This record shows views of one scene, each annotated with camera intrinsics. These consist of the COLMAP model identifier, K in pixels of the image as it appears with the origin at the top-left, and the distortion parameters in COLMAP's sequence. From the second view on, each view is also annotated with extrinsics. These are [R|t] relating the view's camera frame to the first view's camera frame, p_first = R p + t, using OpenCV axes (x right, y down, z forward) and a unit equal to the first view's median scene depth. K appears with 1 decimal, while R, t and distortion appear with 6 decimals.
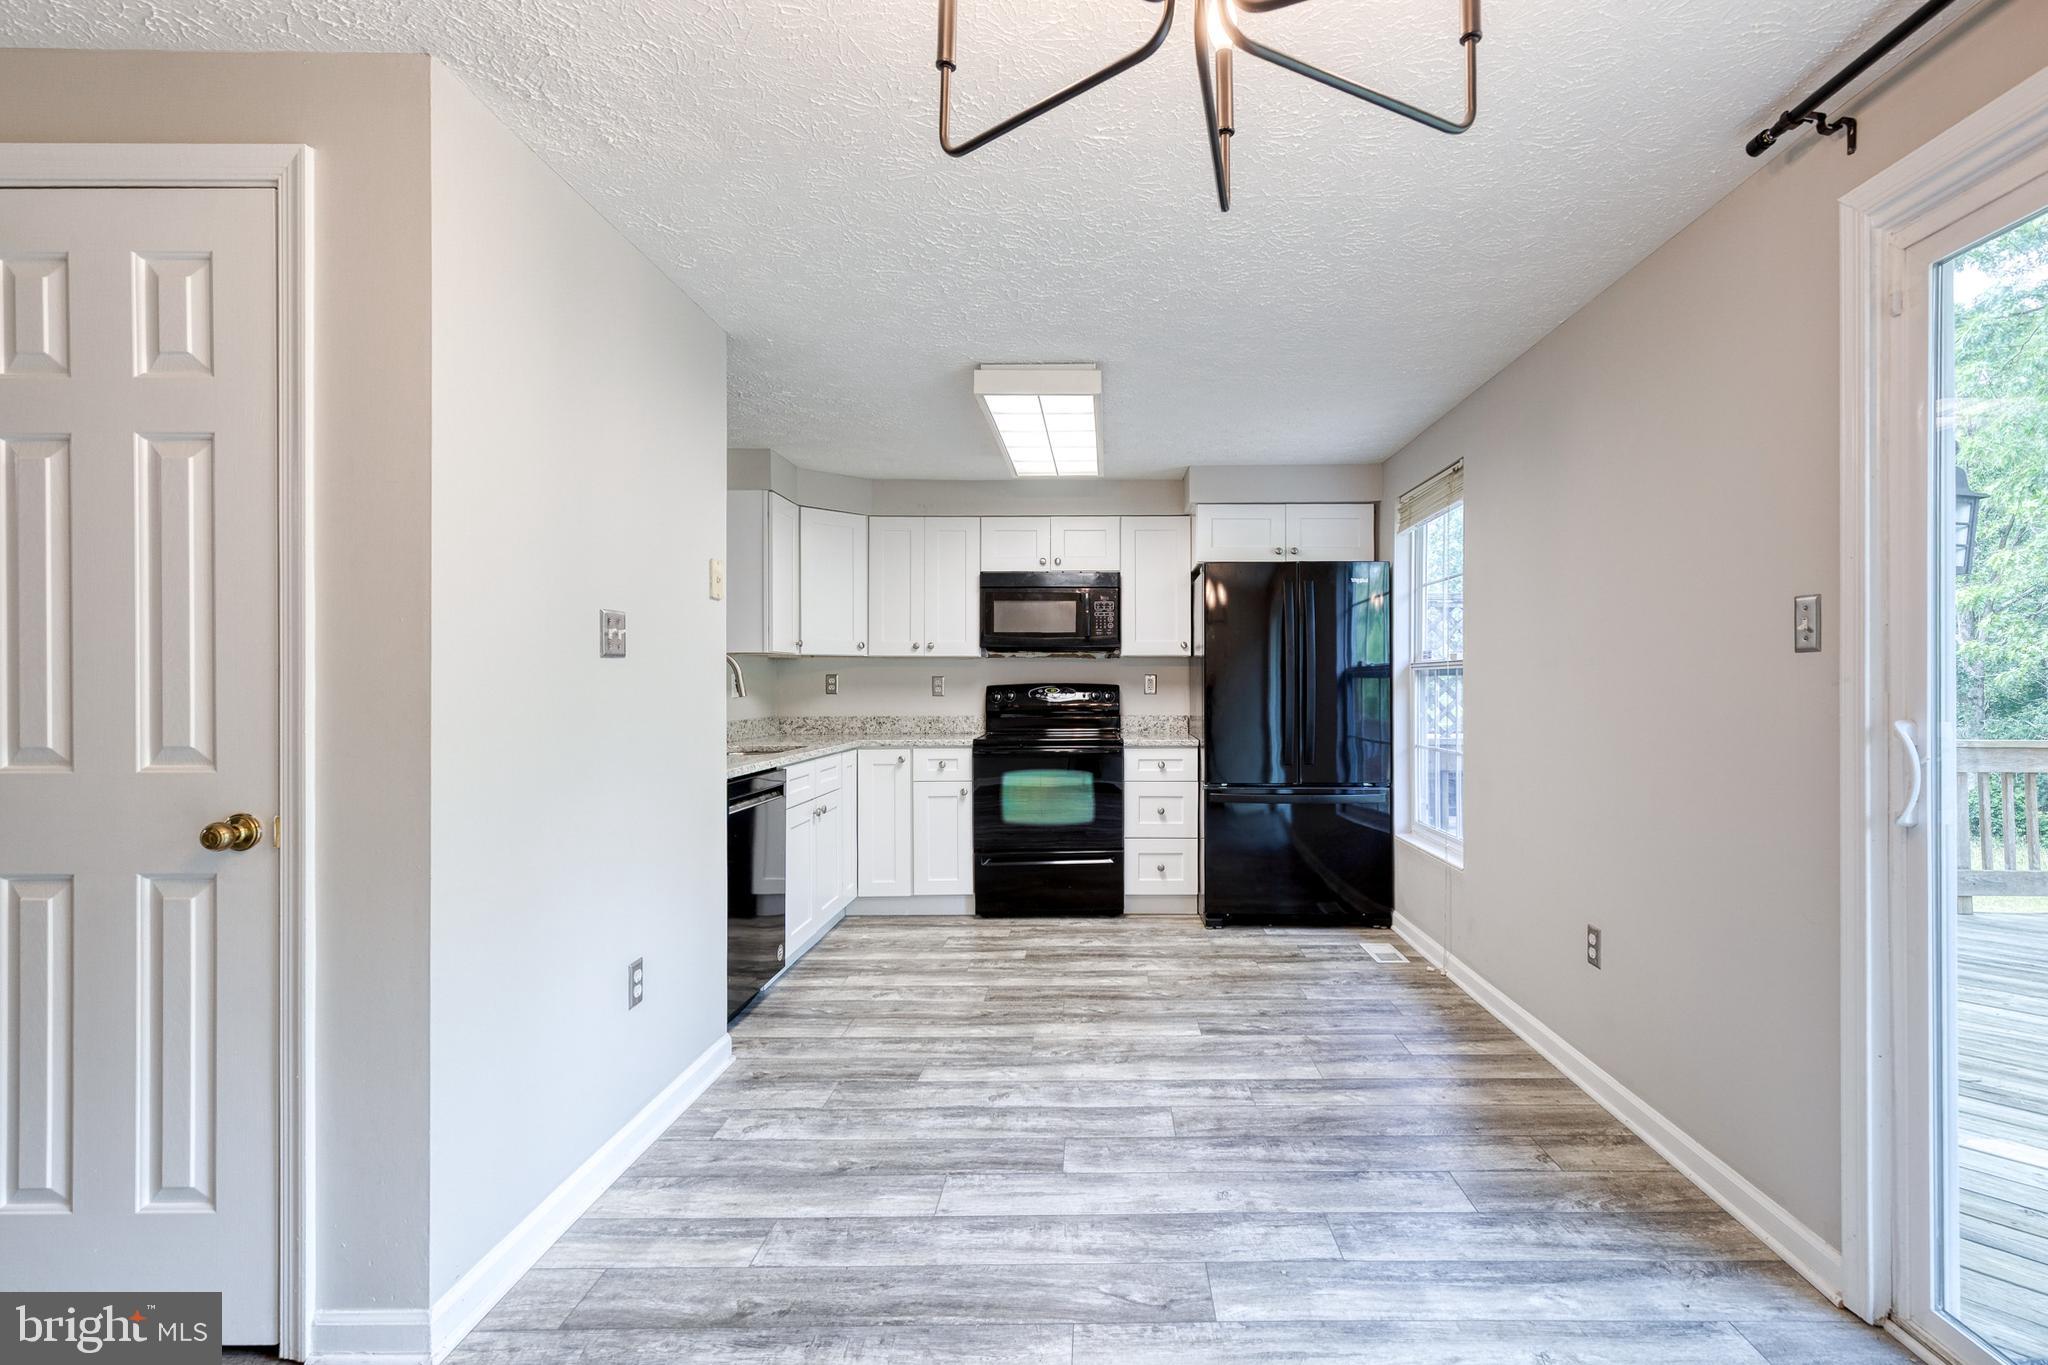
lens RADIAL K [[952.2, 0, 1100.7], [0, 952.2, 682.1], [0, 0, 1]] dist [0.013511, -0.004105]
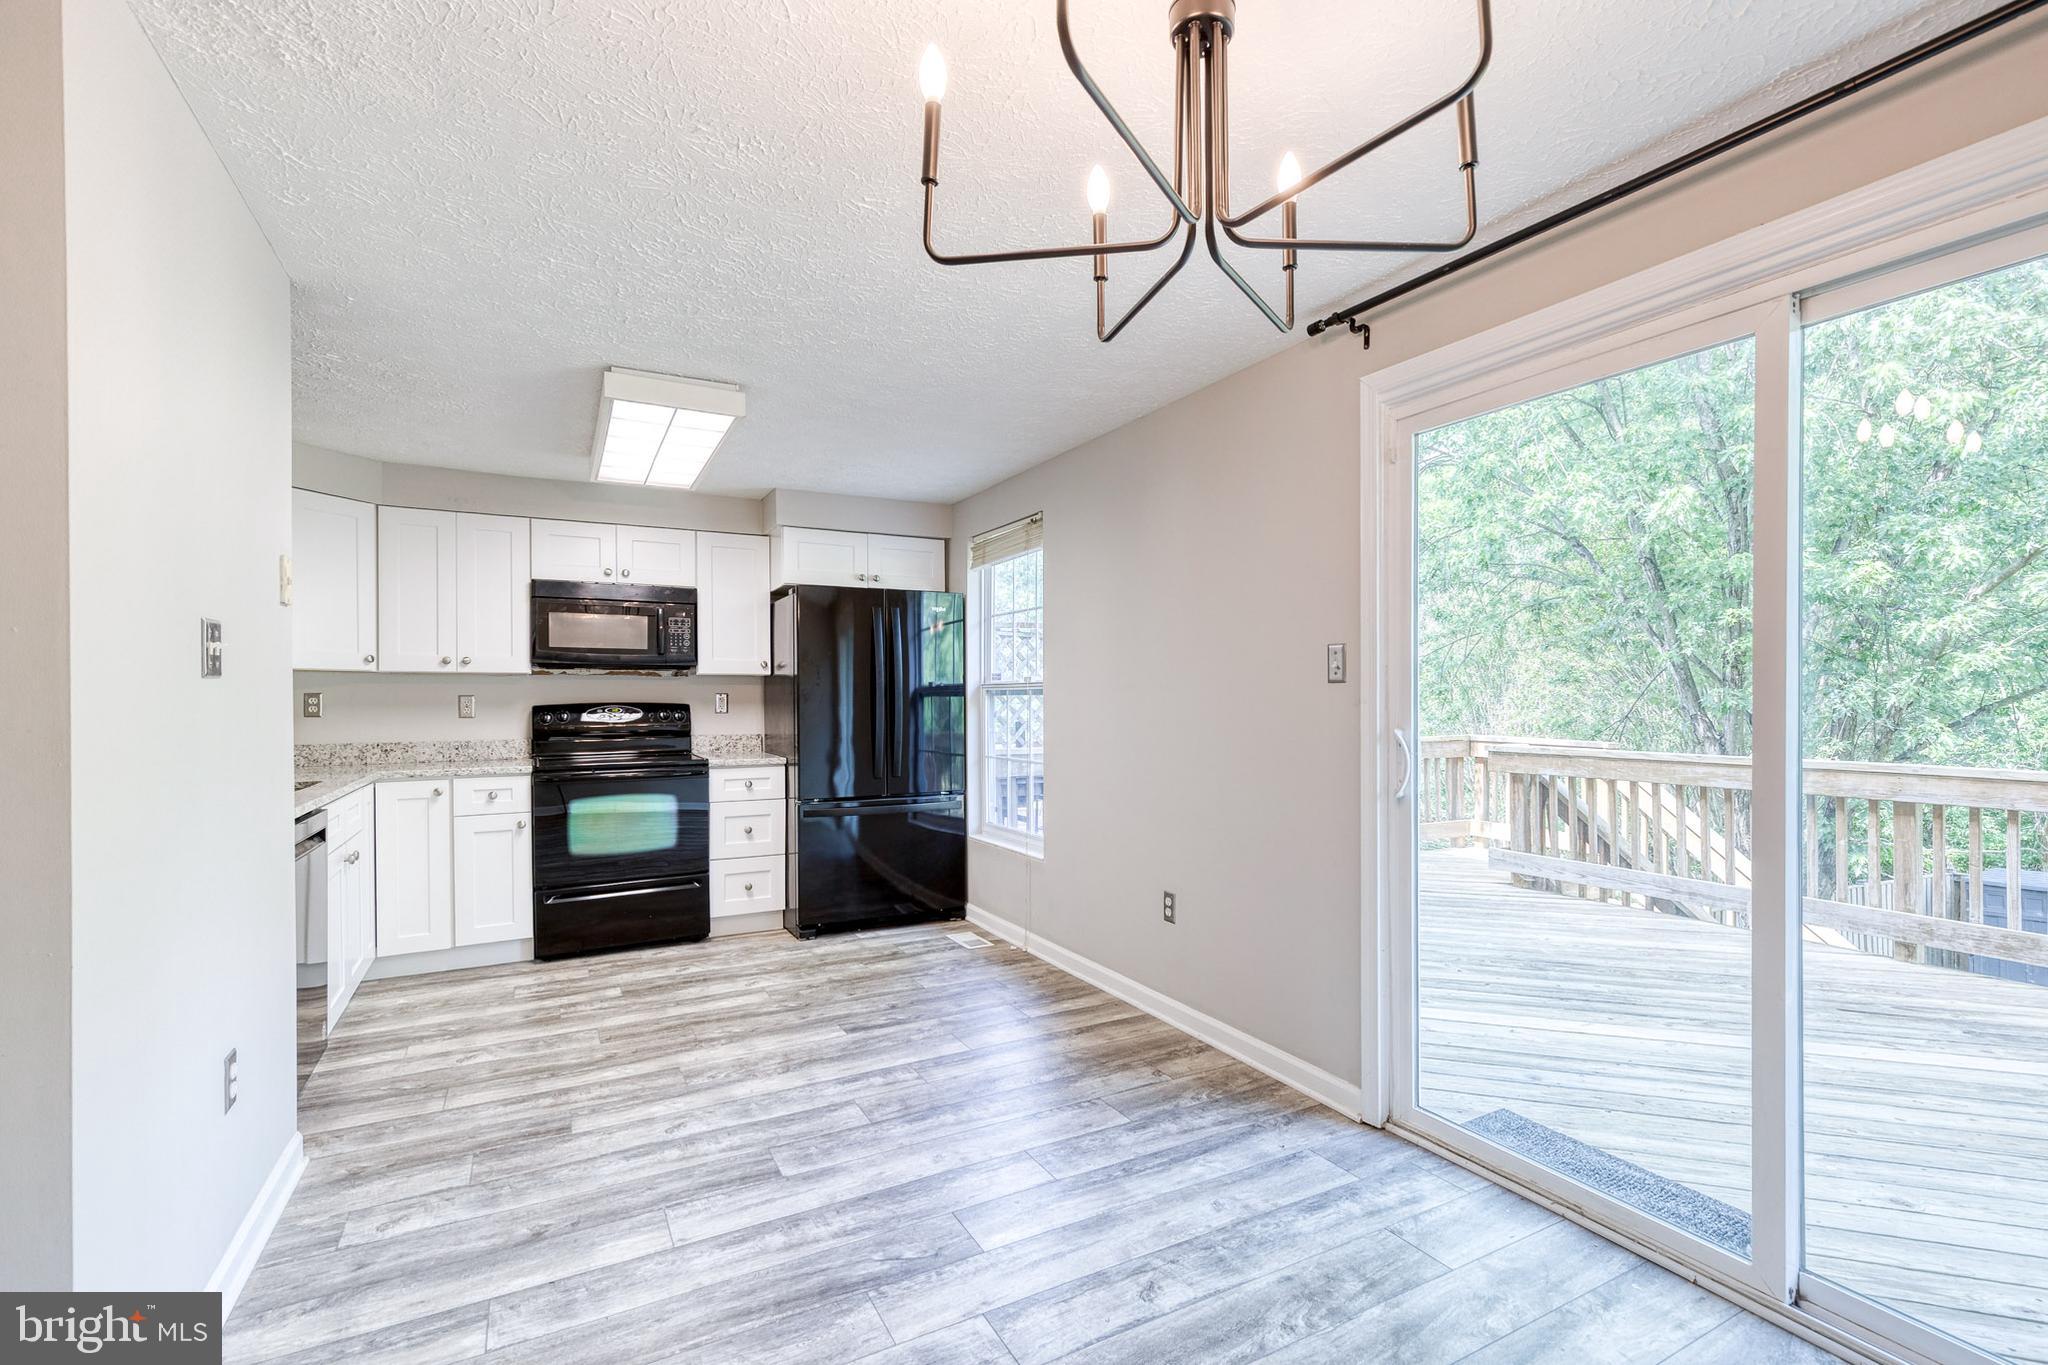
lens RADIAL K [[937.6, 0, 1048.9], [0, 937.6, 700.5], [0, 0, 1]] dist [0.012308, -0.001298]
pose [[0.877044, -0.003719, 0.480395, -0.184089], [0.002052, 0.999990, 0.003995, -0.005683], [-0.480405, -0.002517, 0.877043, -0.023531]]
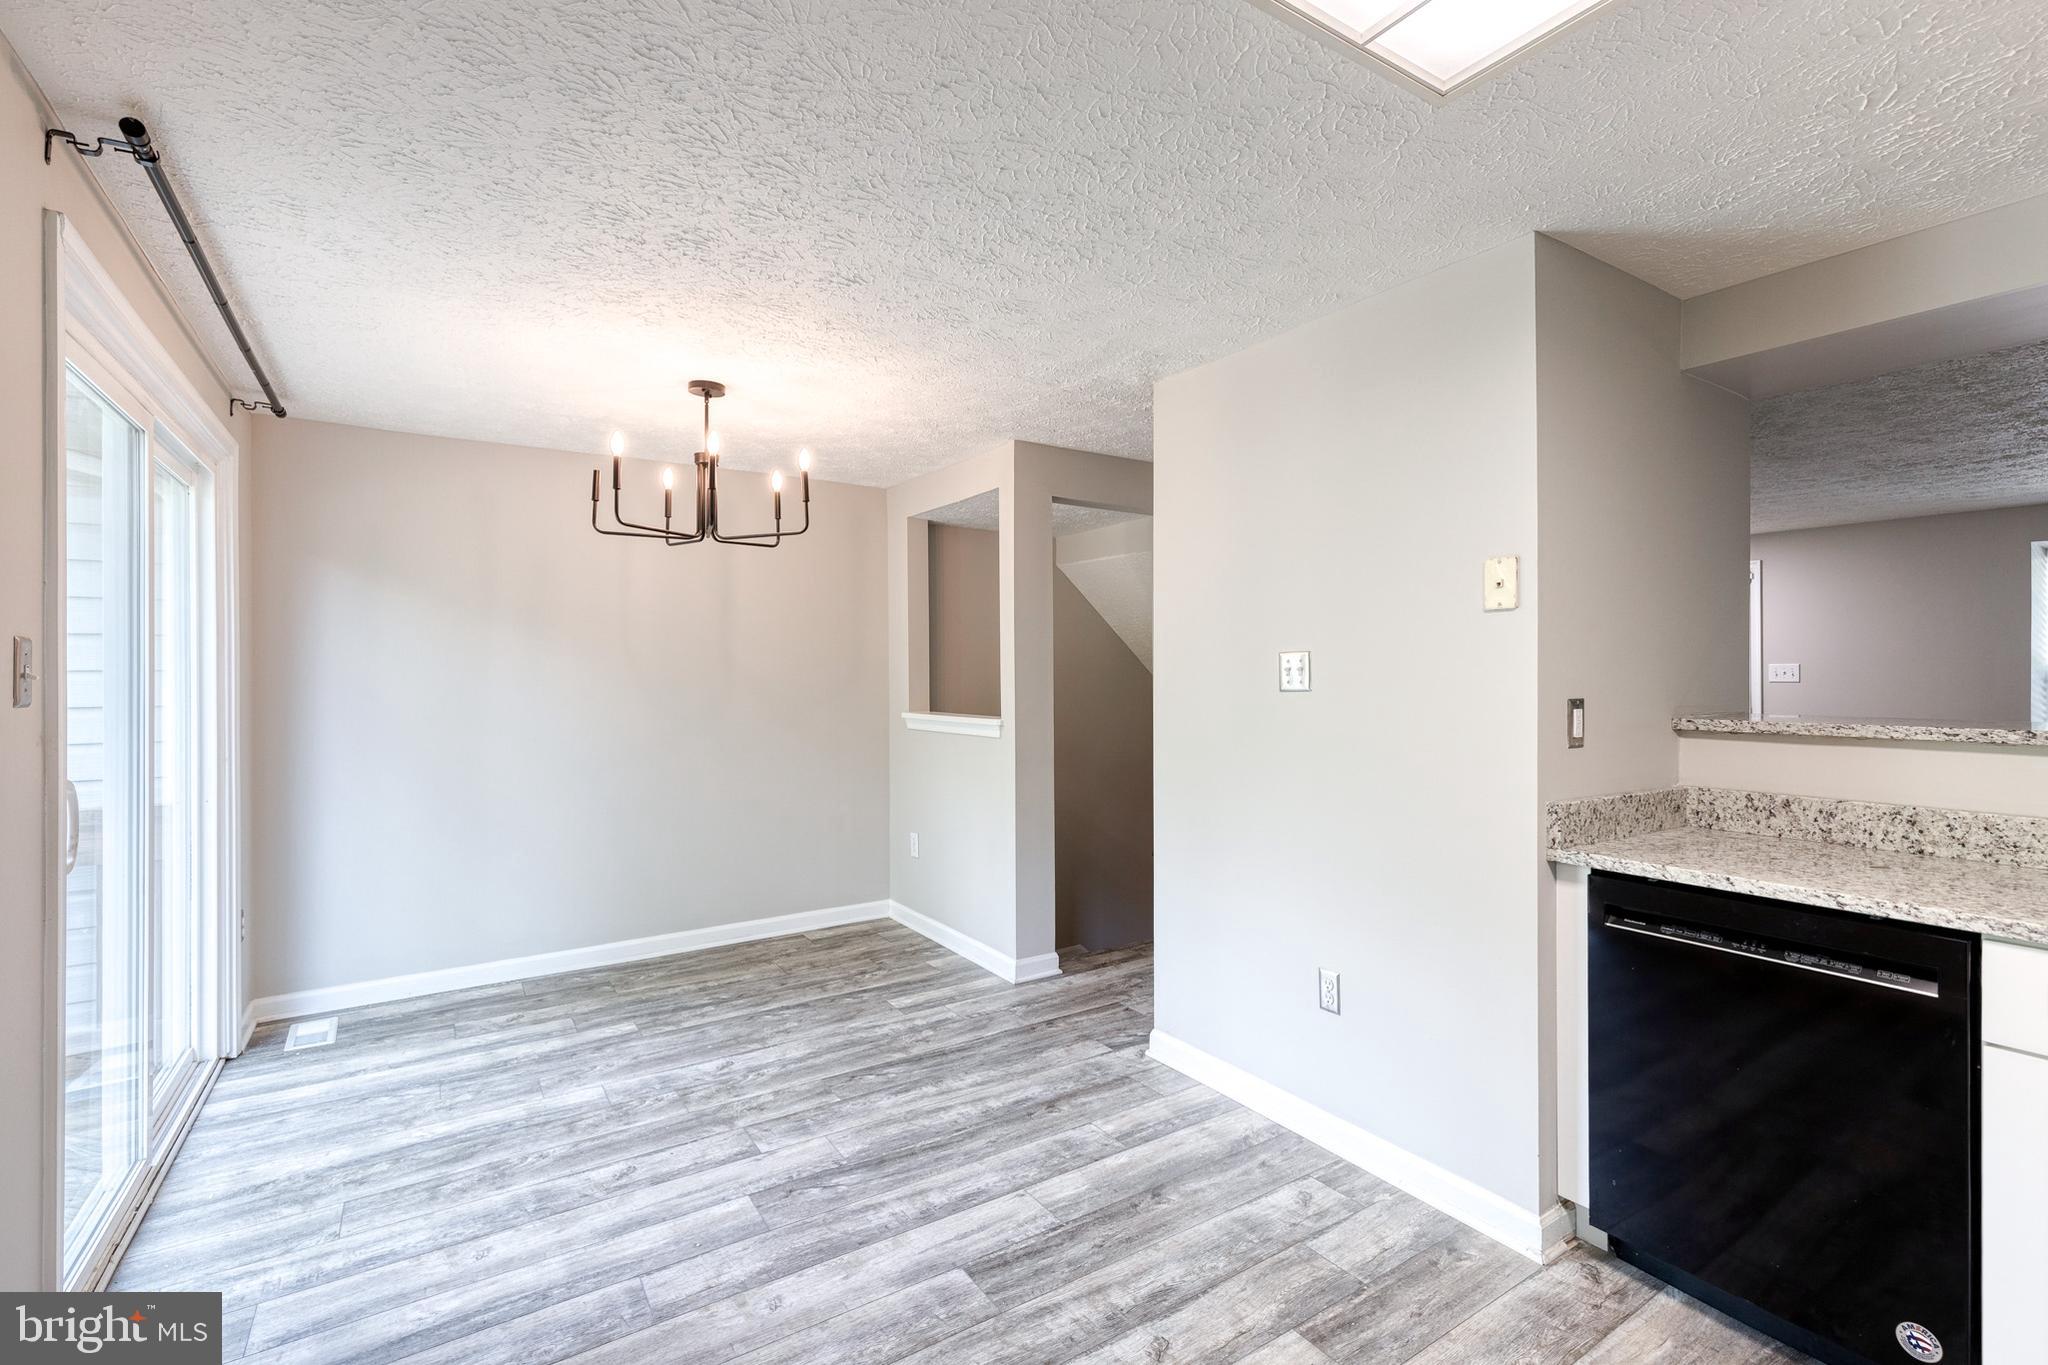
lens RADIAL K [[918.4, 0, 1049.4], [0, 918.4, 671.6], [0, 0, 1]] dist [0.003348, -0.000238]
pose [[-0.829042, -0.000104, -0.559187, 0.250961], [0.003168, 0.999983, -0.004882, -0.029786], [0.559178, -0.005819, -0.829027, 1.179508]]
